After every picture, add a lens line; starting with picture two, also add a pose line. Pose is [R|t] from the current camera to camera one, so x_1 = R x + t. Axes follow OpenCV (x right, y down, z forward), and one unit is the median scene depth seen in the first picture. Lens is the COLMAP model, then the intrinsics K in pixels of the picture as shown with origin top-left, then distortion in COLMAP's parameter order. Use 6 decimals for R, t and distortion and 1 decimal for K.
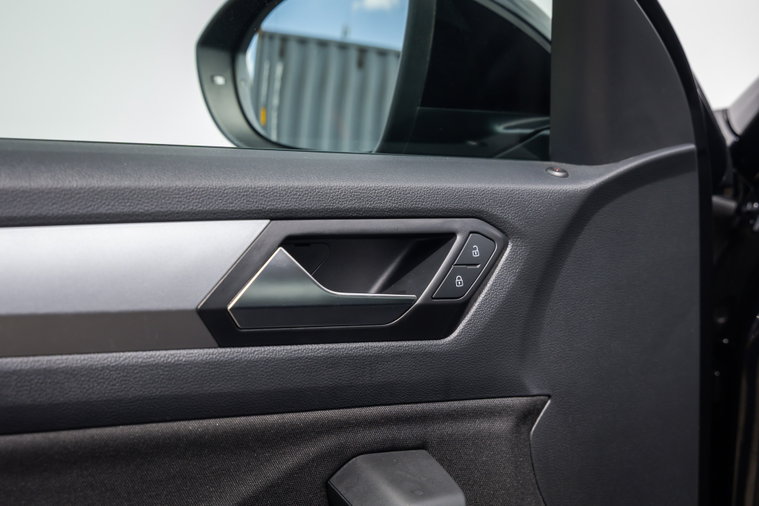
lens RADIAL K [[1062.8, 0, 379.5], [0, 1062.8, 253.0], [0, 0, 1]] dist [0.008590, 0.025545]
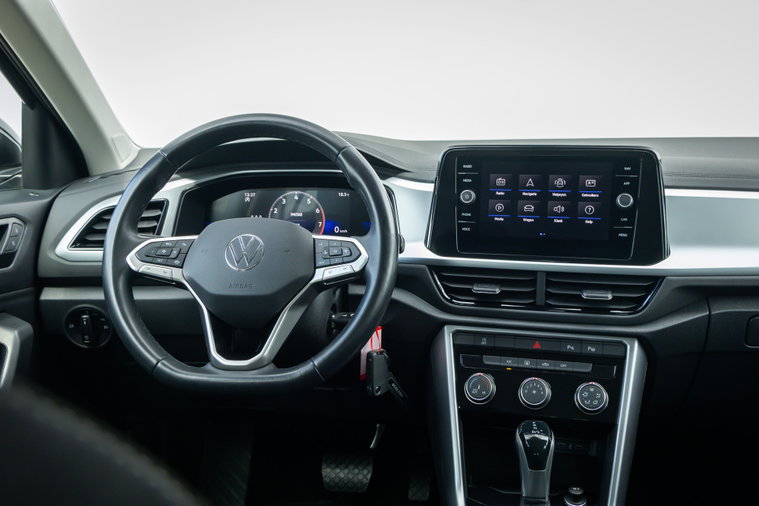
lens RADIAL K [[757.4, 0, 379.5], [0, 757.4, 253.0], [0, 0, 1]] dist [0.007048, -0.005473]
pose [[0.680114, -0.138382, 0.719928, -0.643317], [0.083467, 0.990254, 0.111493, -0.079385], [-0.728340, -0.015738, 0.685035, -0.881590]]
